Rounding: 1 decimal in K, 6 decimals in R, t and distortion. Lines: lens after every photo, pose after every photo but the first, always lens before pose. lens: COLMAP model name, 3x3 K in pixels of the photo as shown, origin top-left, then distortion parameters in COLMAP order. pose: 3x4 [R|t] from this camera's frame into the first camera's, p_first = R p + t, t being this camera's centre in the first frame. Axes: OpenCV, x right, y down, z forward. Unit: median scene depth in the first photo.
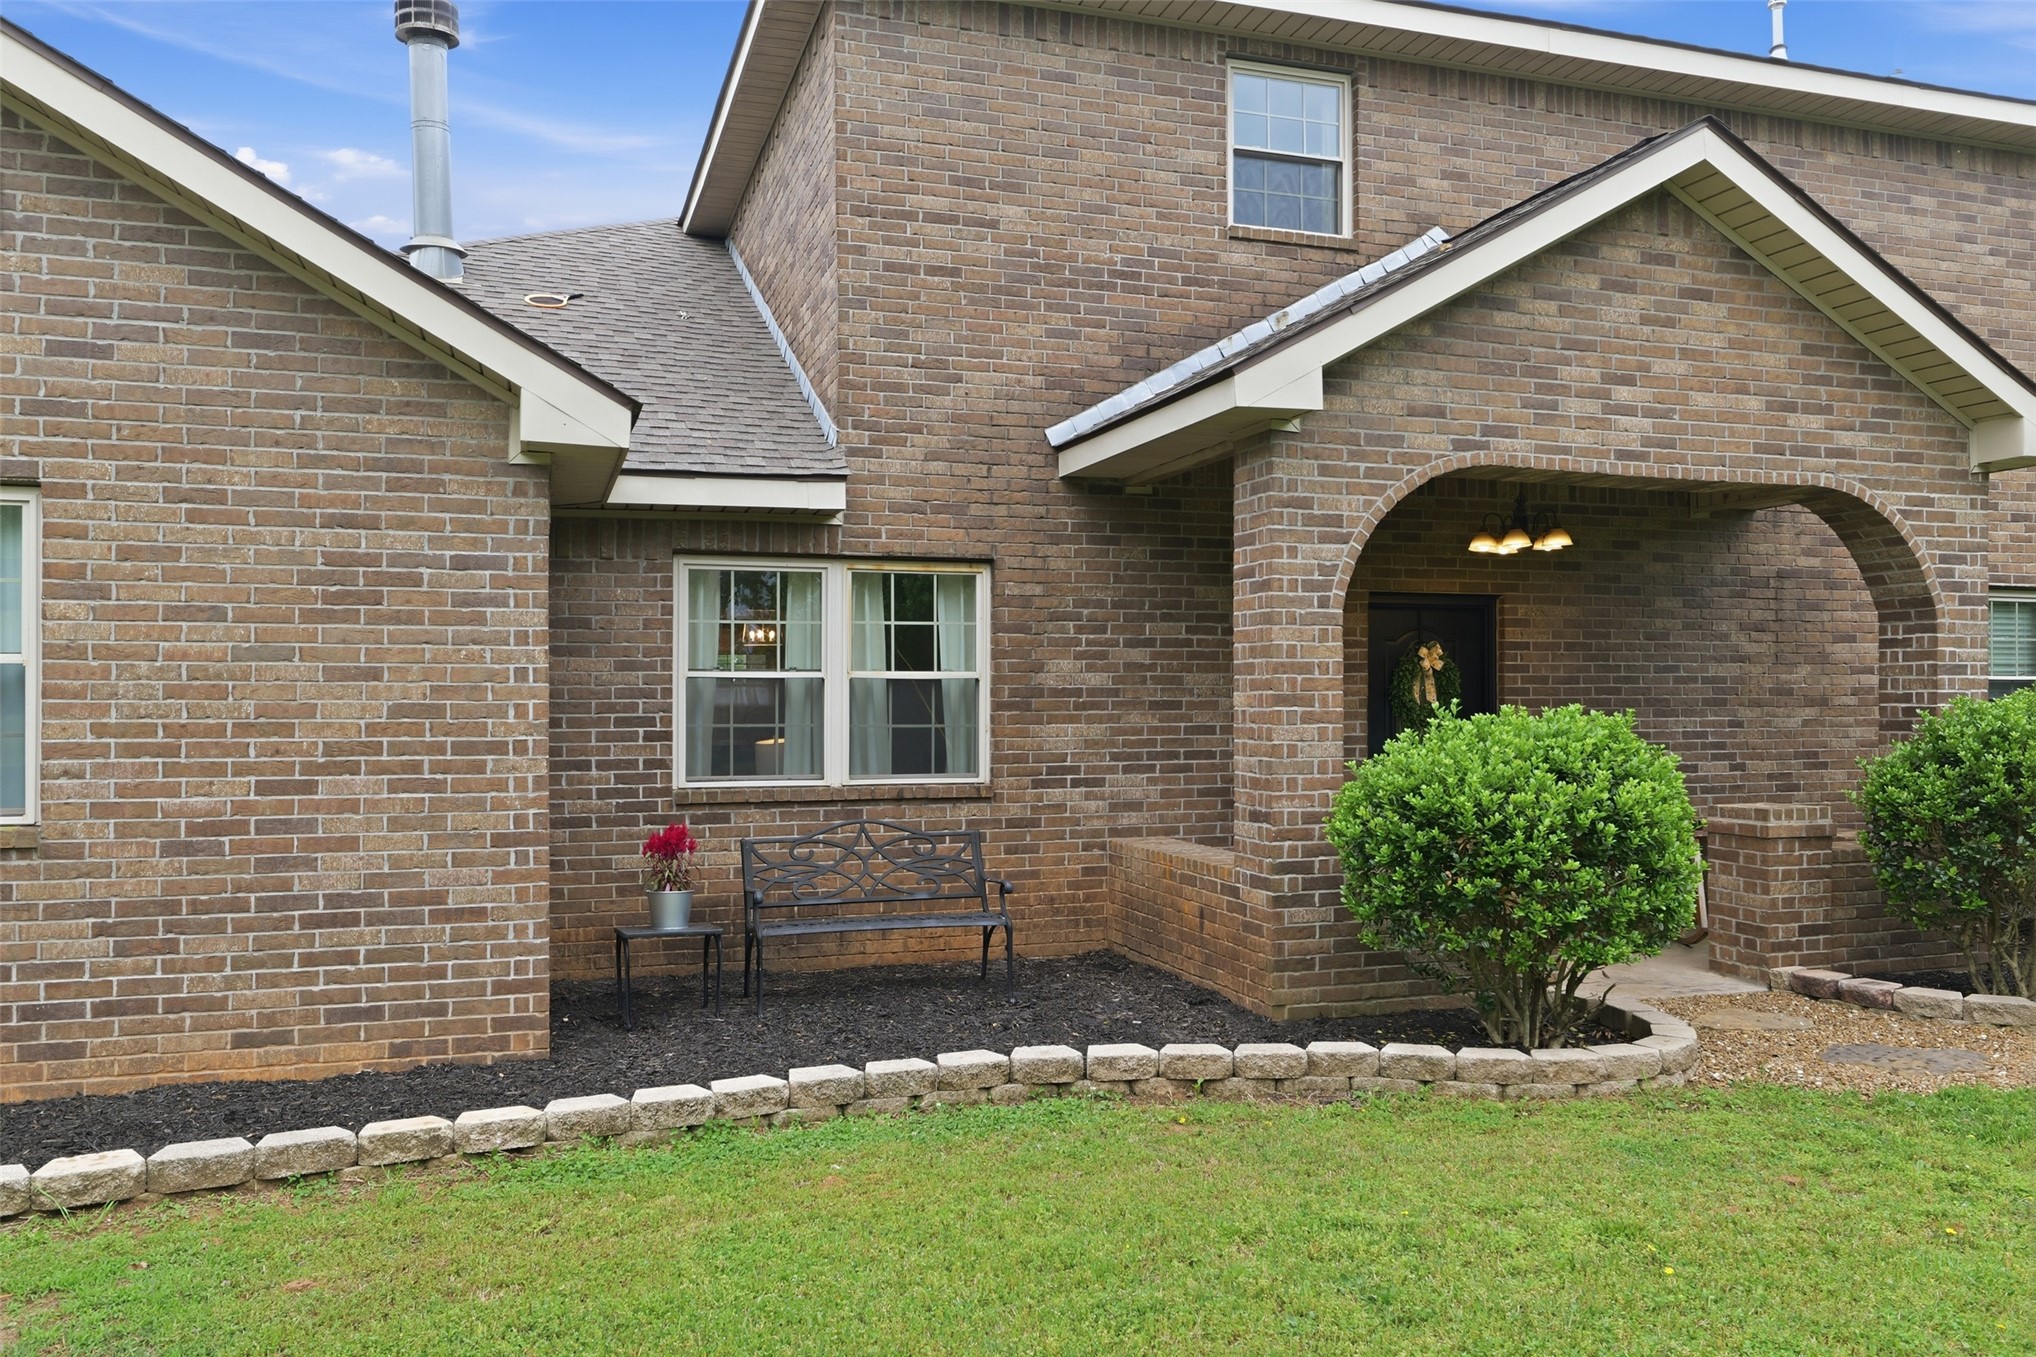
lens RADIAL K [[1508.2, 0, 1018.0], [0, 1508.2, 678.5], [0, 0, 1]] dist [0.006686, 0.002649]
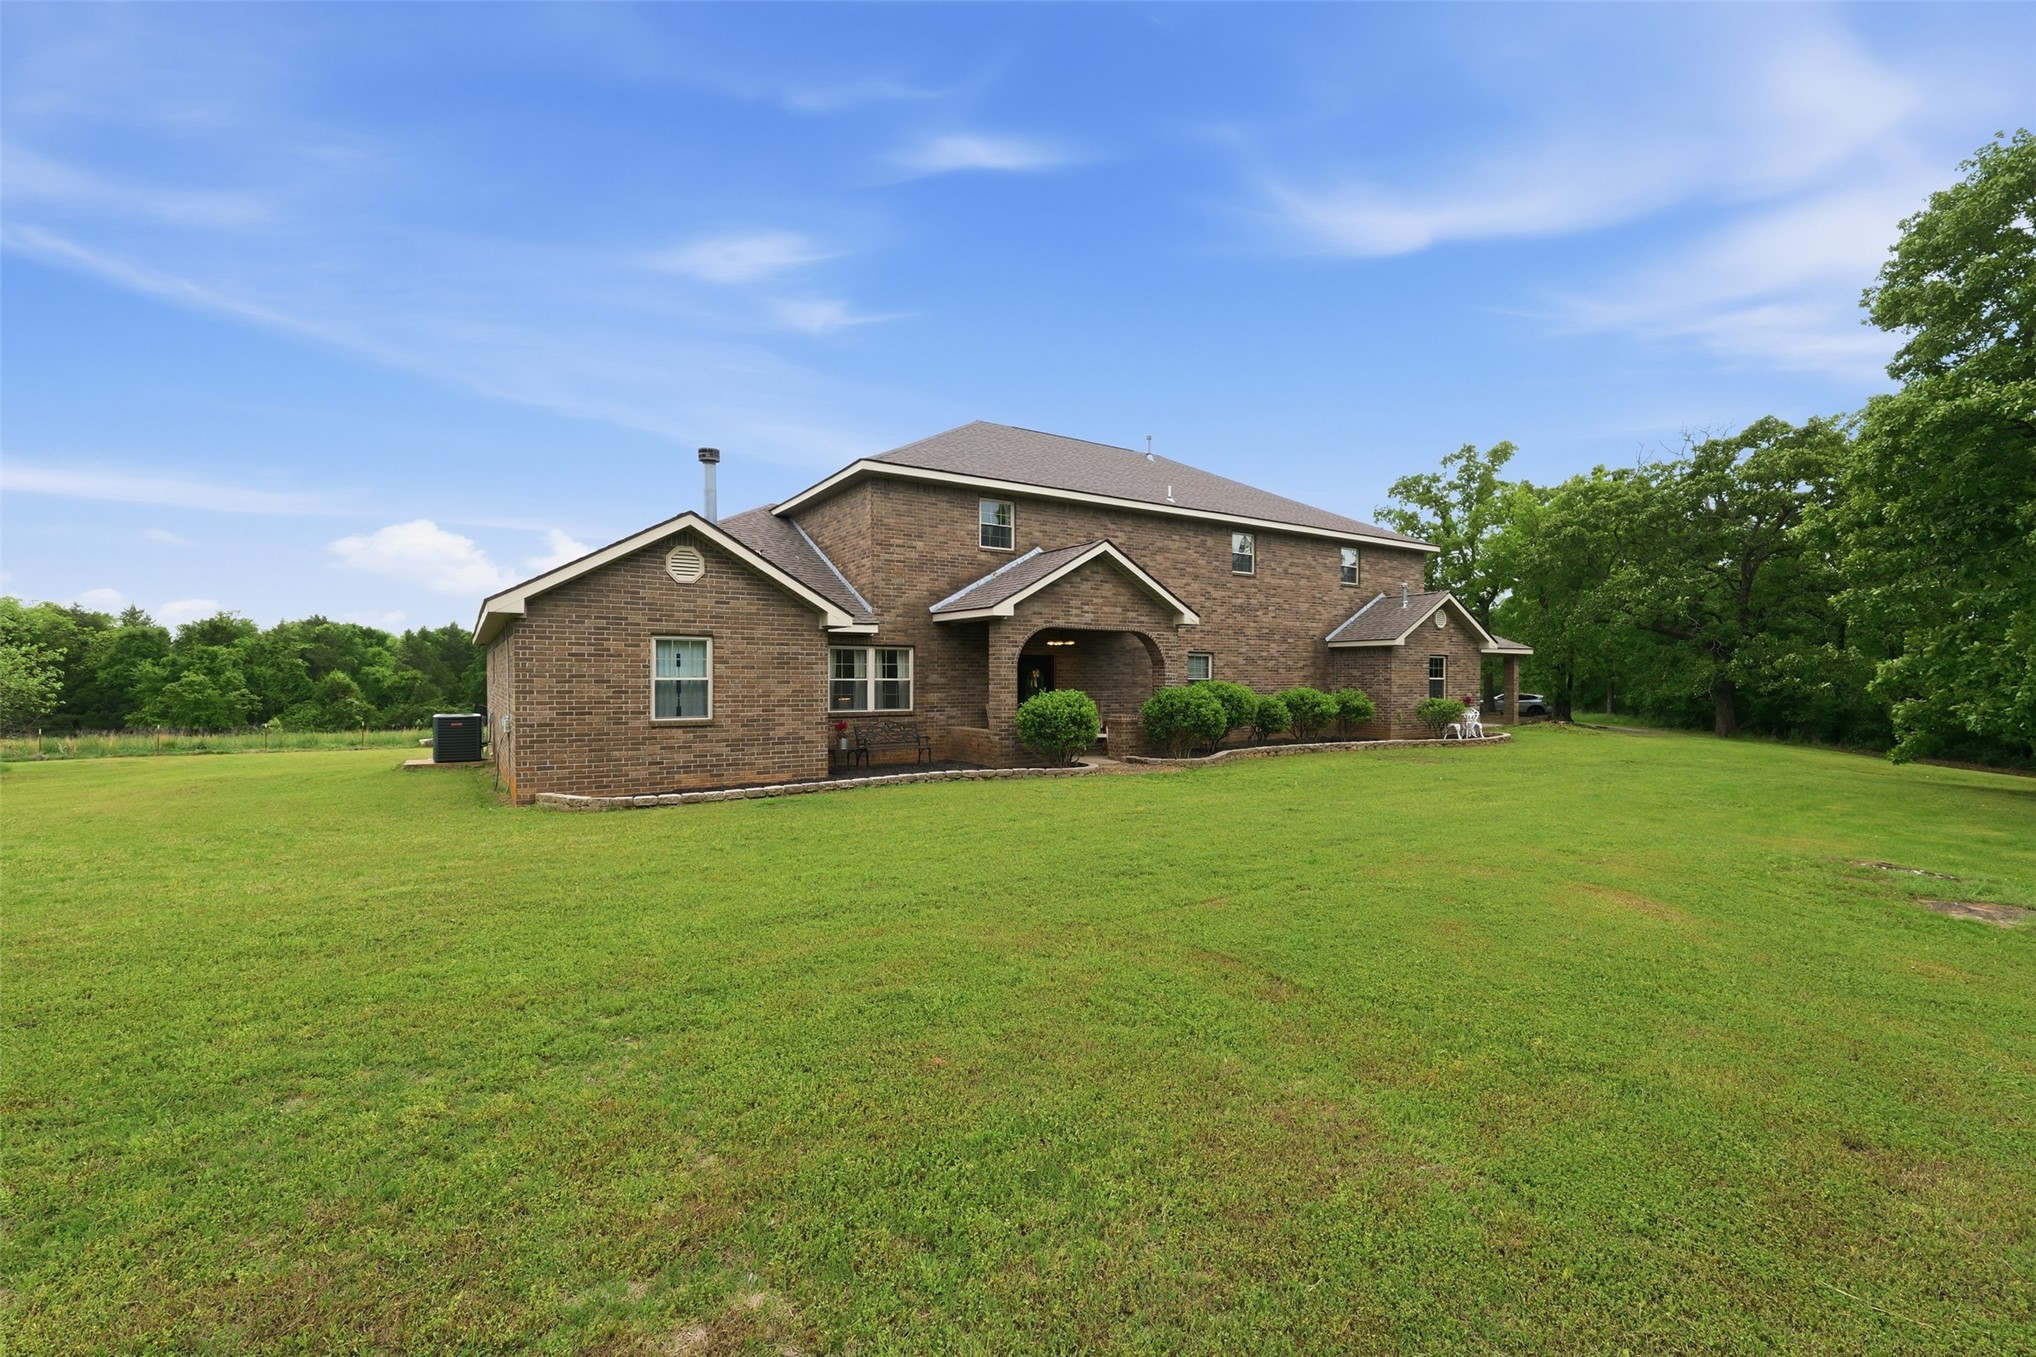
lens RADIAL K [[861.8, 0, 1018.0], [0, 861.8, 678.5], [0, 0, 1]] dist [-0.000032, -0.000046]
pose [[0.964247, 0.002023, 0.264999, -0.327873], [-0.006196, 0.999870, 0.014910, -0.037497], [-0.264934, -0.016019, 0.964133, -1.010836]]
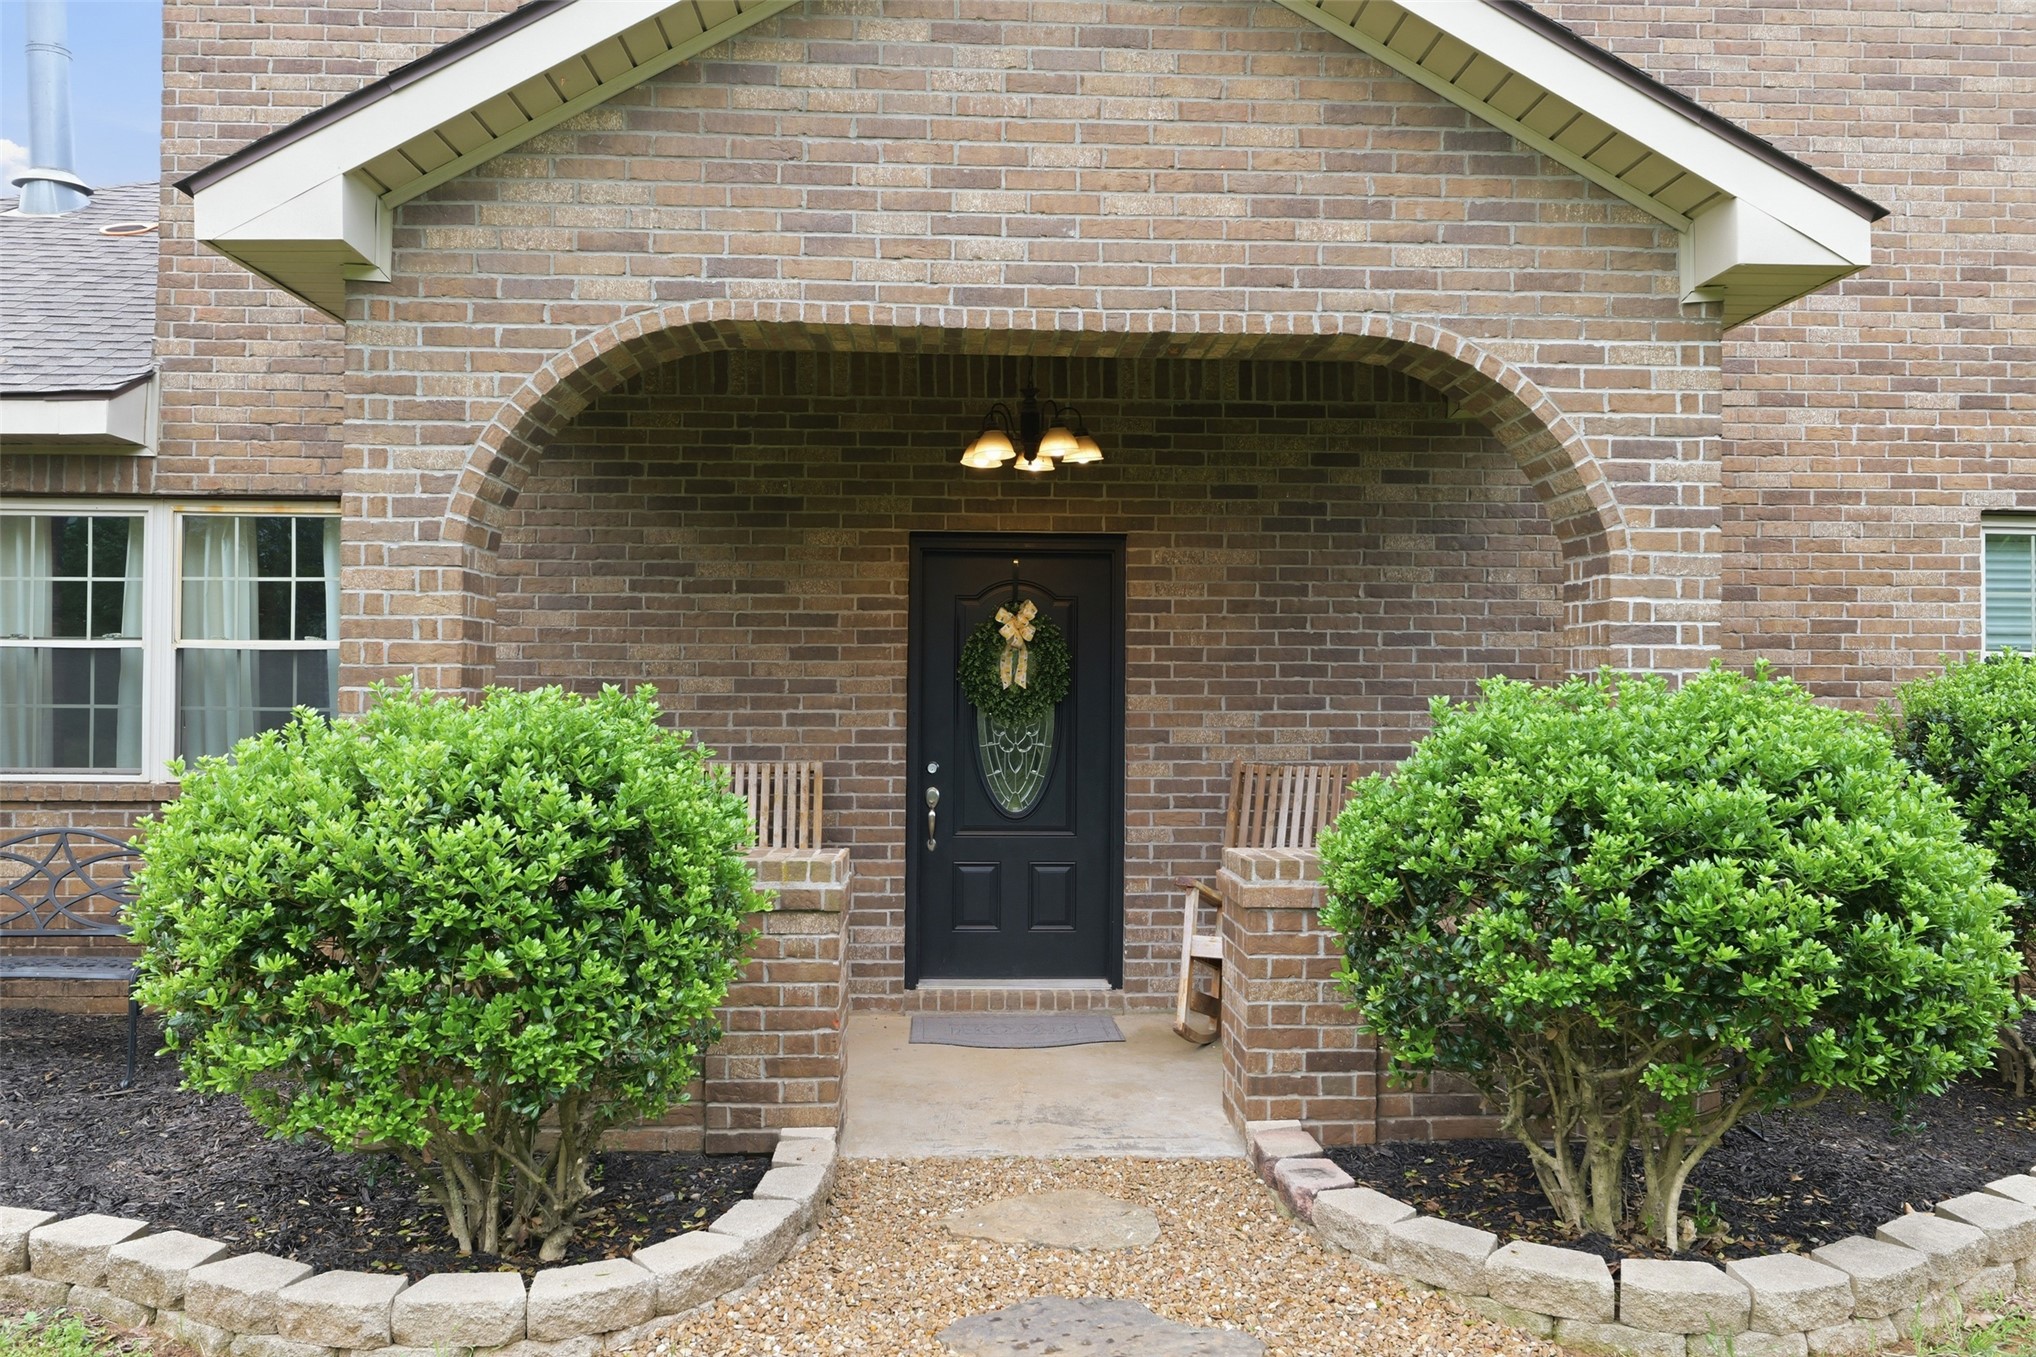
lens RADIAL K [[1492.7, 0, 1021.5], [0, 1492.7, 642.1], [0, 0, 1]] dist [0.003621, 0.003030]
pose [[0.961001, -0.000567, -0.276544, 0.557963], [-0.003473, 0.999894, -0.014119, 0.006312], [0.276523, 0.014529, 0.960898, 0.376546]]
